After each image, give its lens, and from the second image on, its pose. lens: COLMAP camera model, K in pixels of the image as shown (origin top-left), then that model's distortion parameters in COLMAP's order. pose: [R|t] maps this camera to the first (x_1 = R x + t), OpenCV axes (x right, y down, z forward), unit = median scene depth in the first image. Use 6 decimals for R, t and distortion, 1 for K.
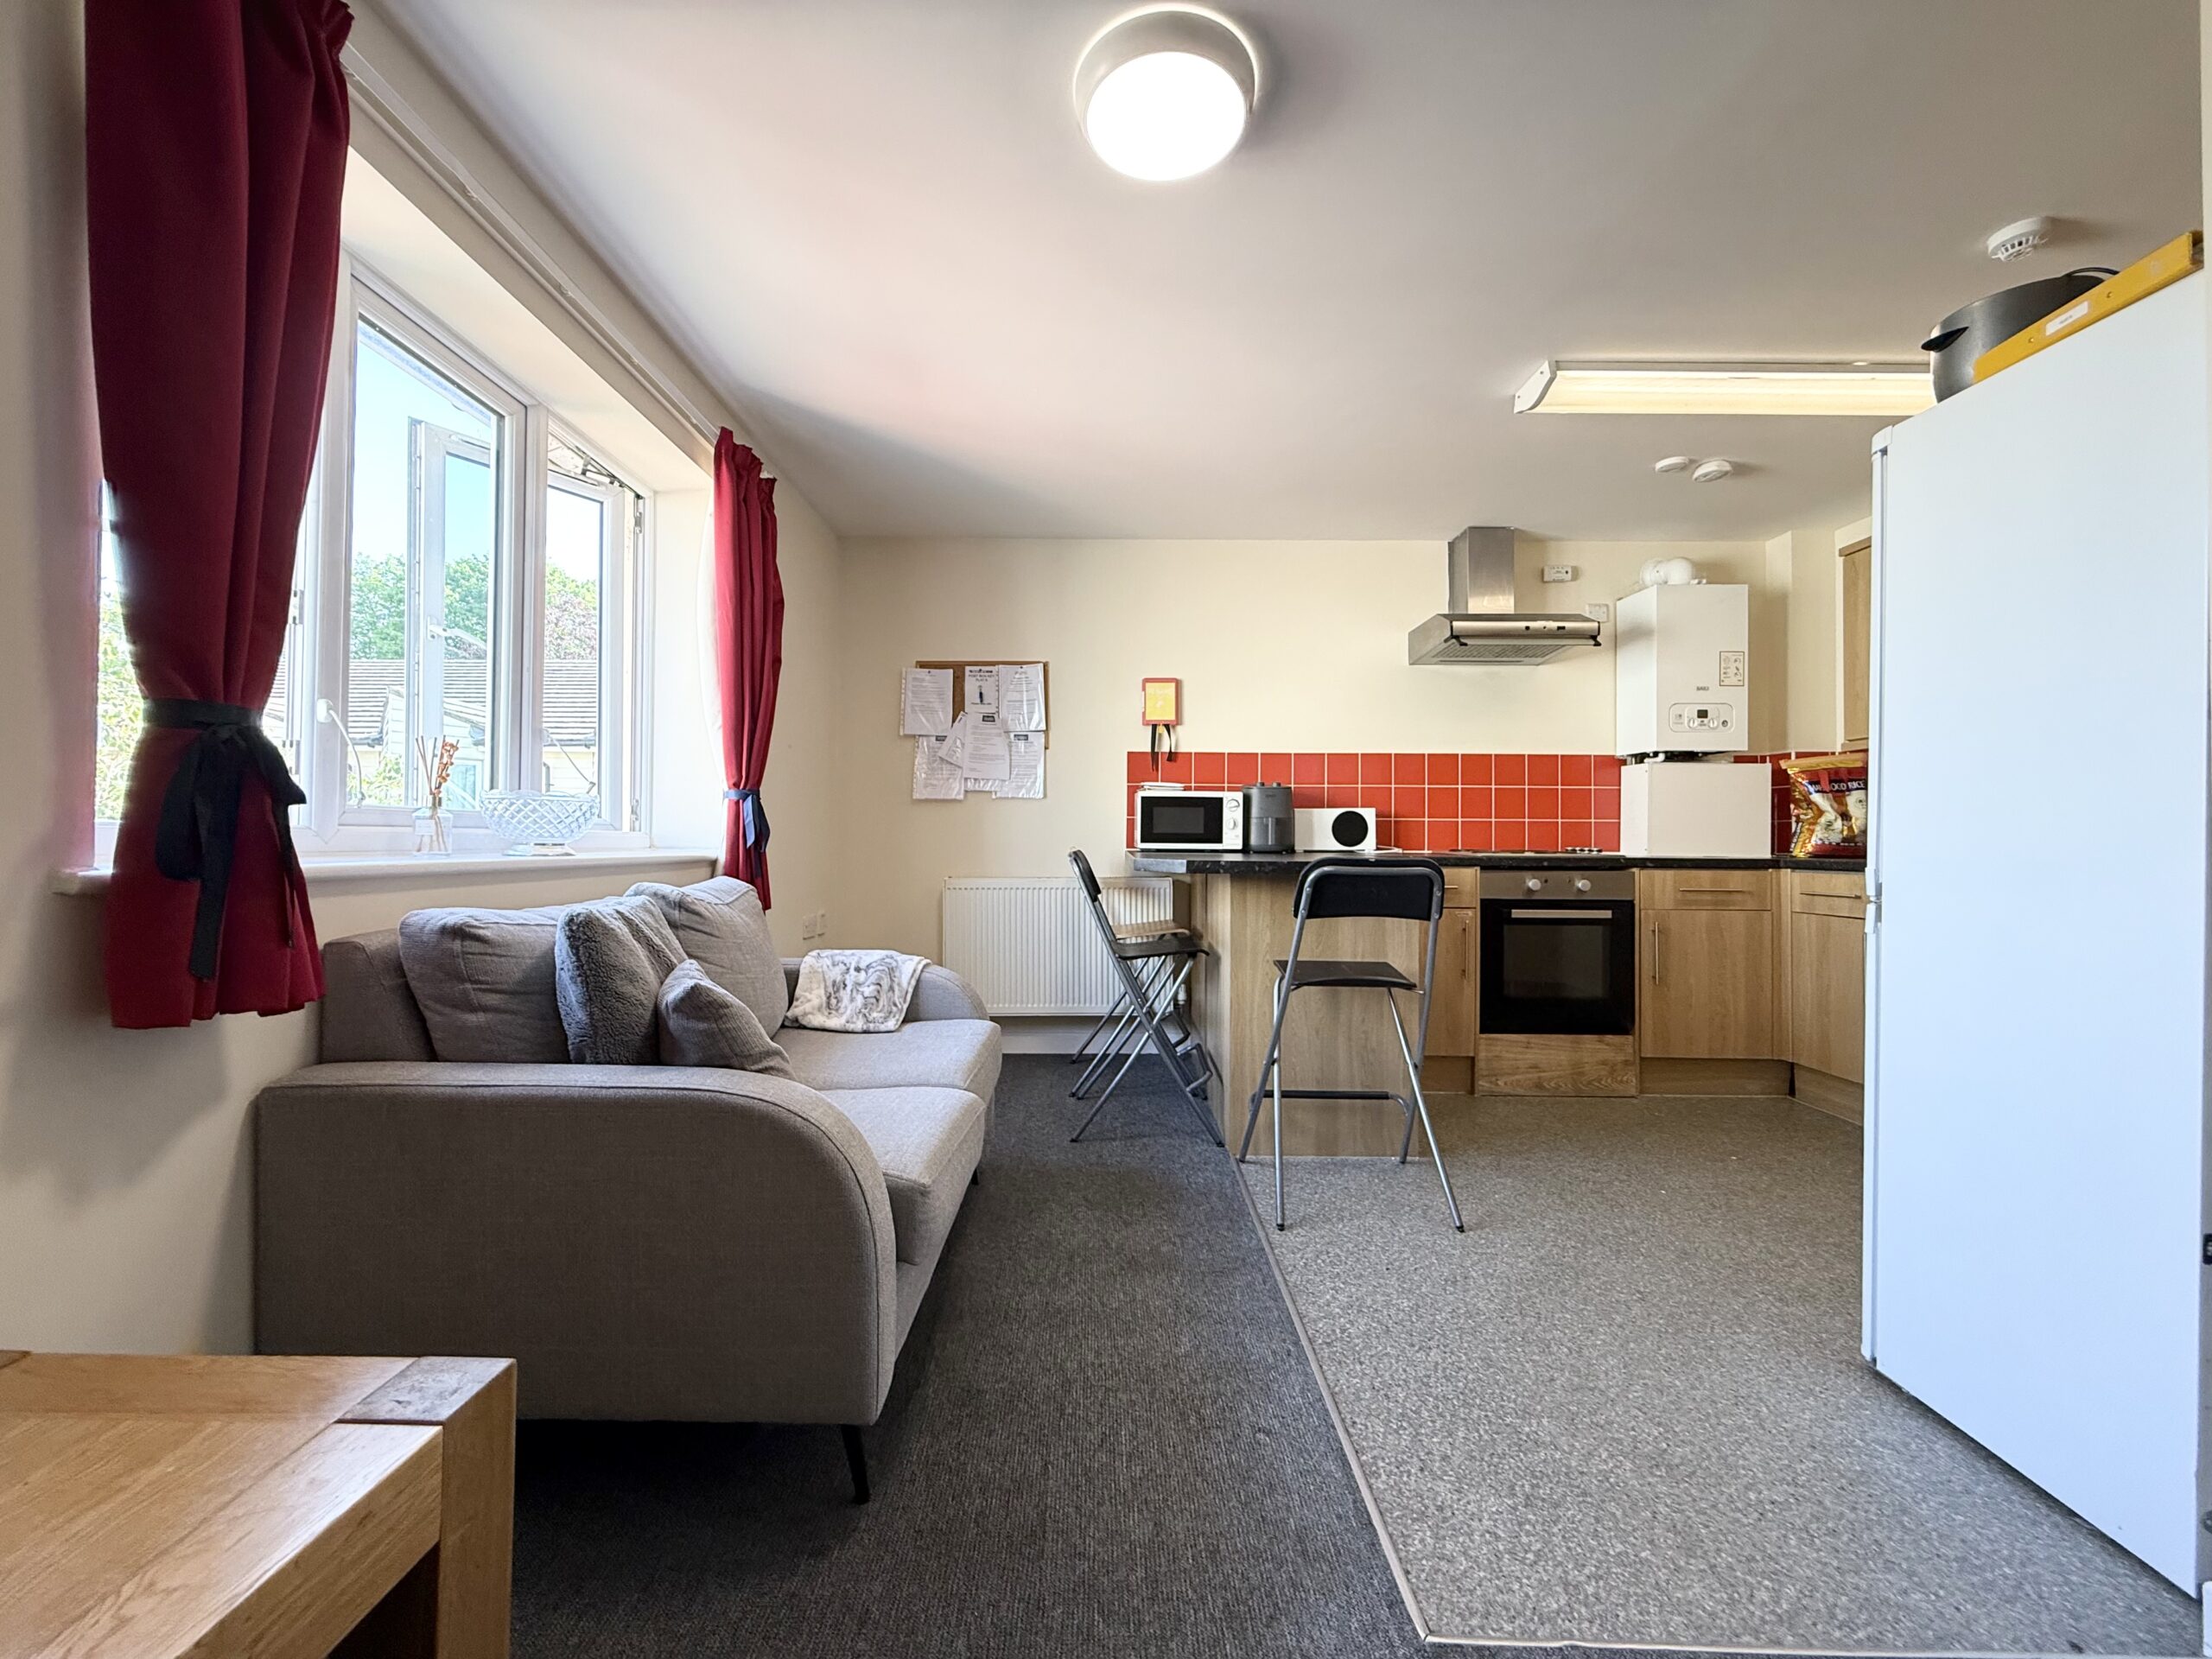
lens RADIAL K [[880.6, 0, 1100.2], [0, 880.6, 826.6], [0, 0, 1]] dist [-0.000280, 0.000377]
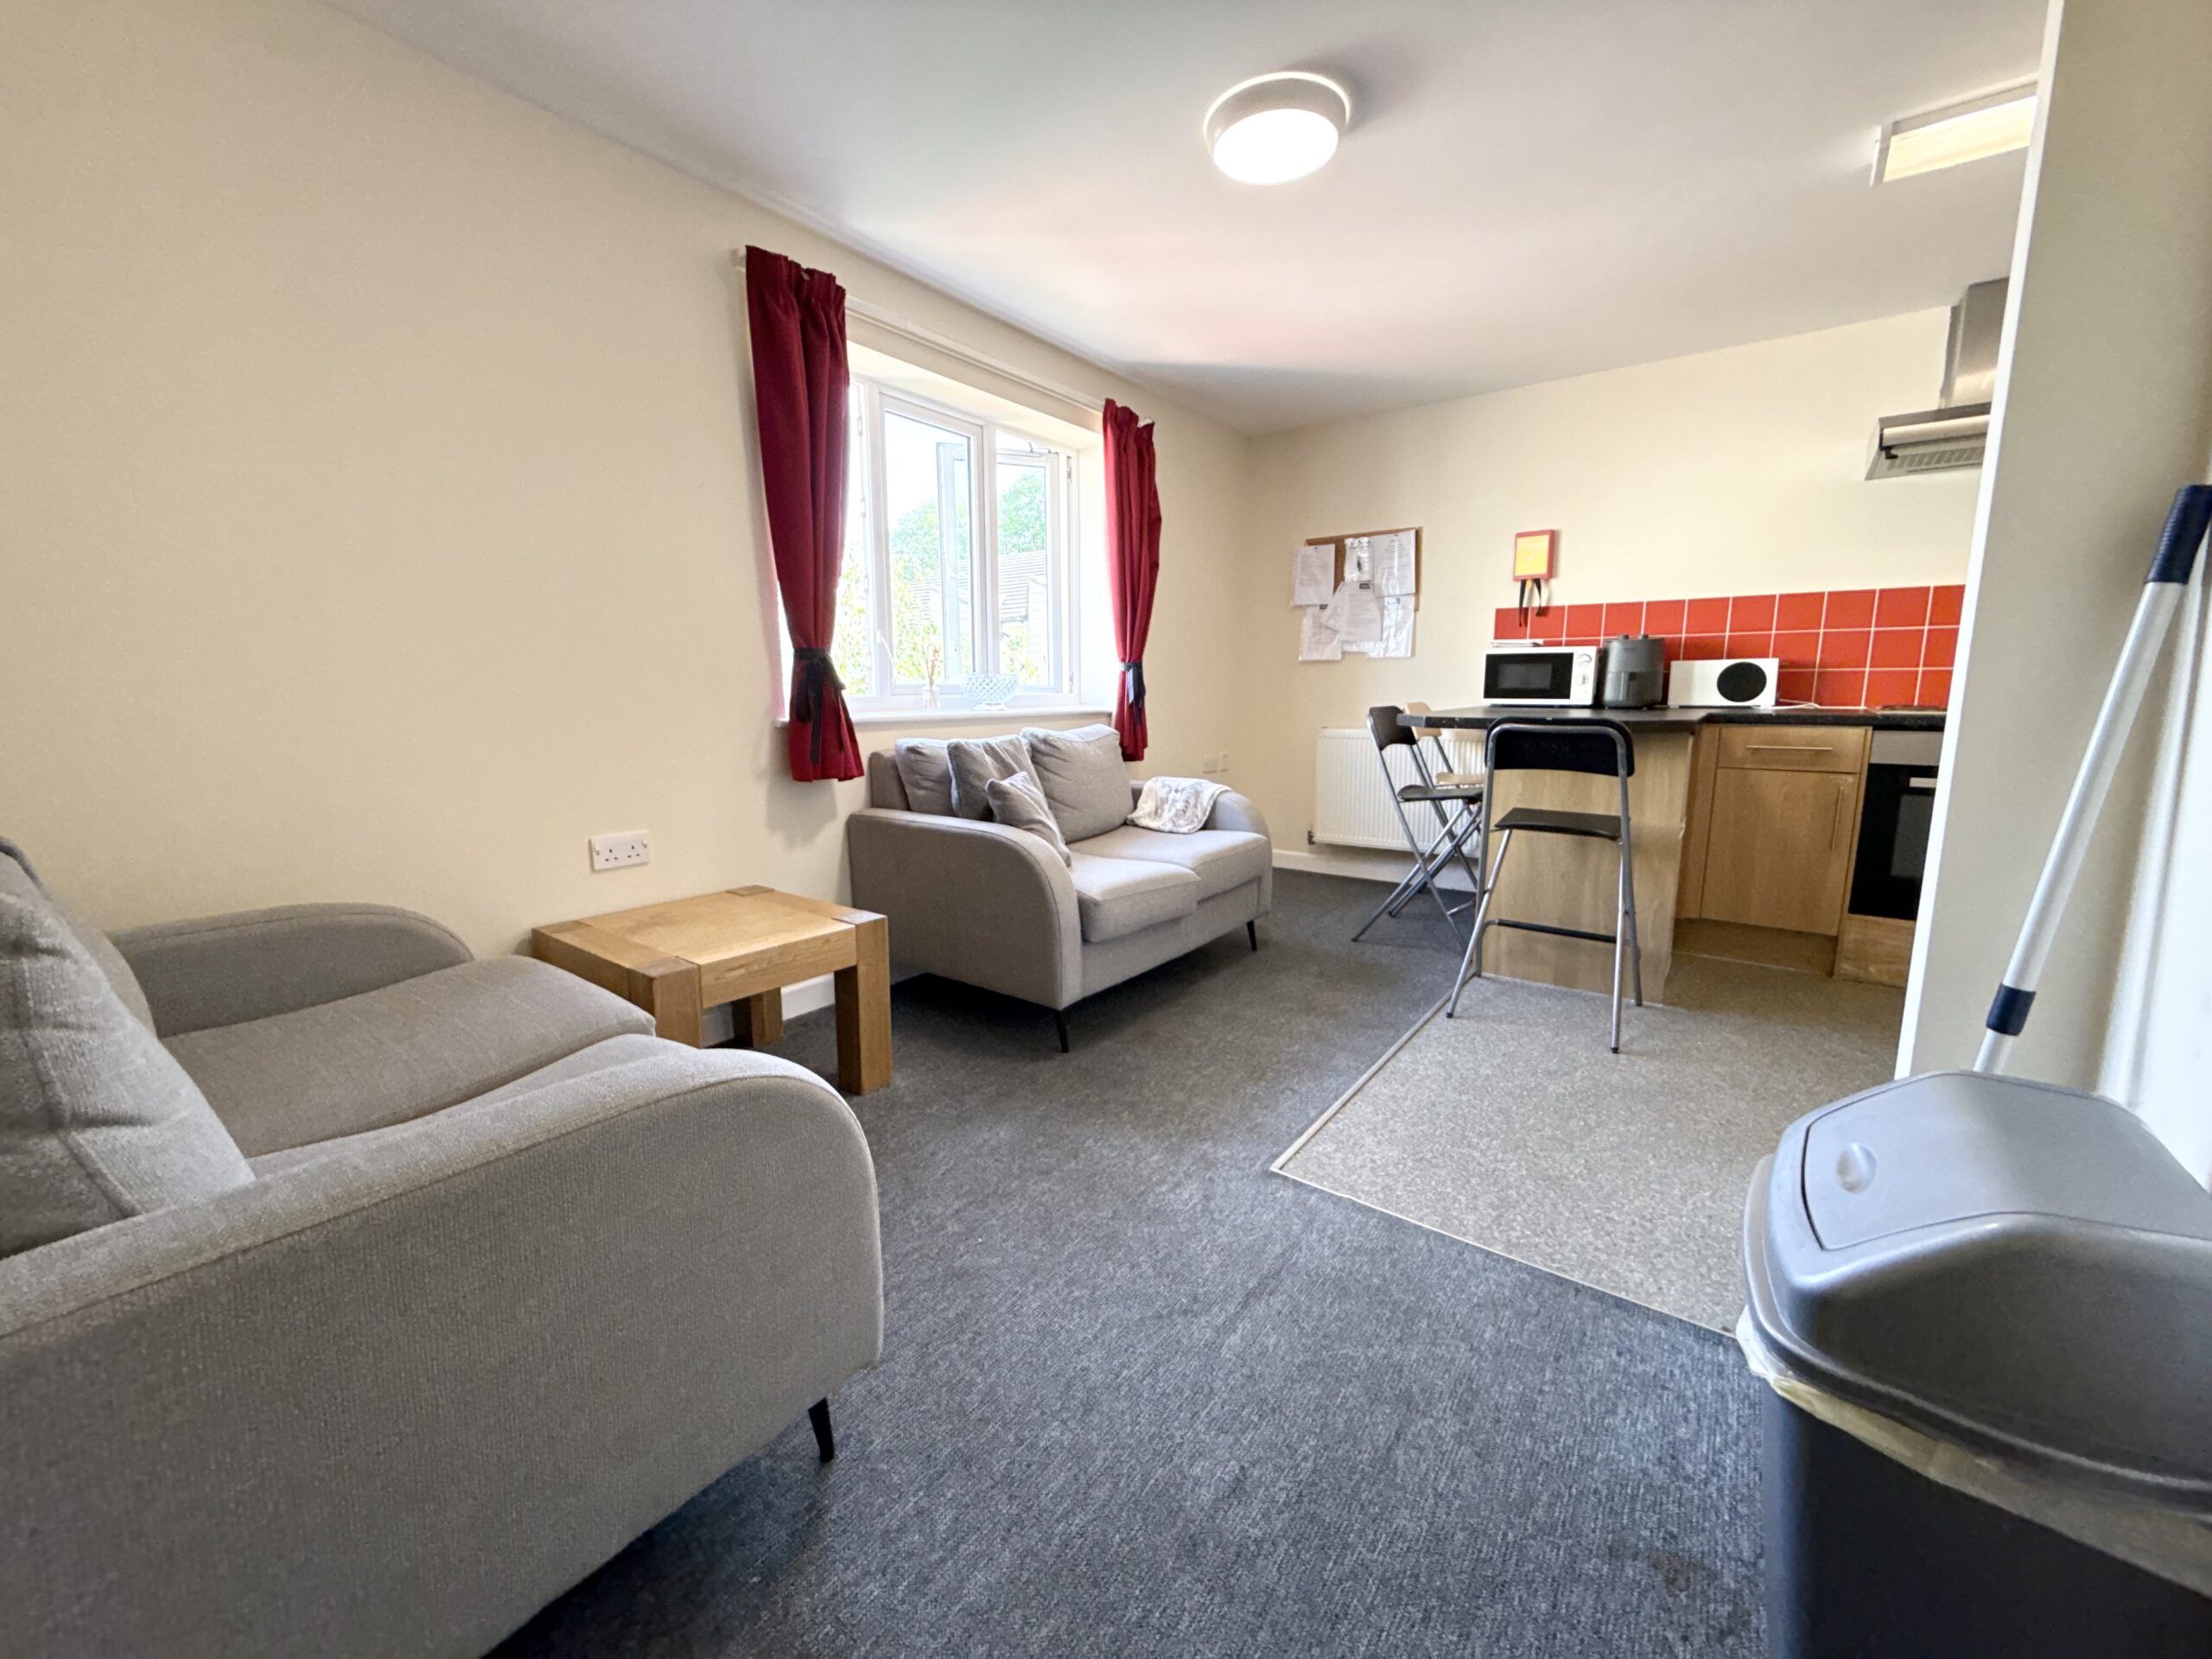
lens RADIAL K [[880.6, 0, 1099.6], [0, 880.6, 826.8], [0, 0, 1]] dist [-0.000280, 0.000377]
pose [[0.803945, 0.084947, -0.588605, 0.361101], [0.017554, 0.985925, 0.166264, -0.015983], [0.594444, -0.144000, 0.791138, -0.167006]]
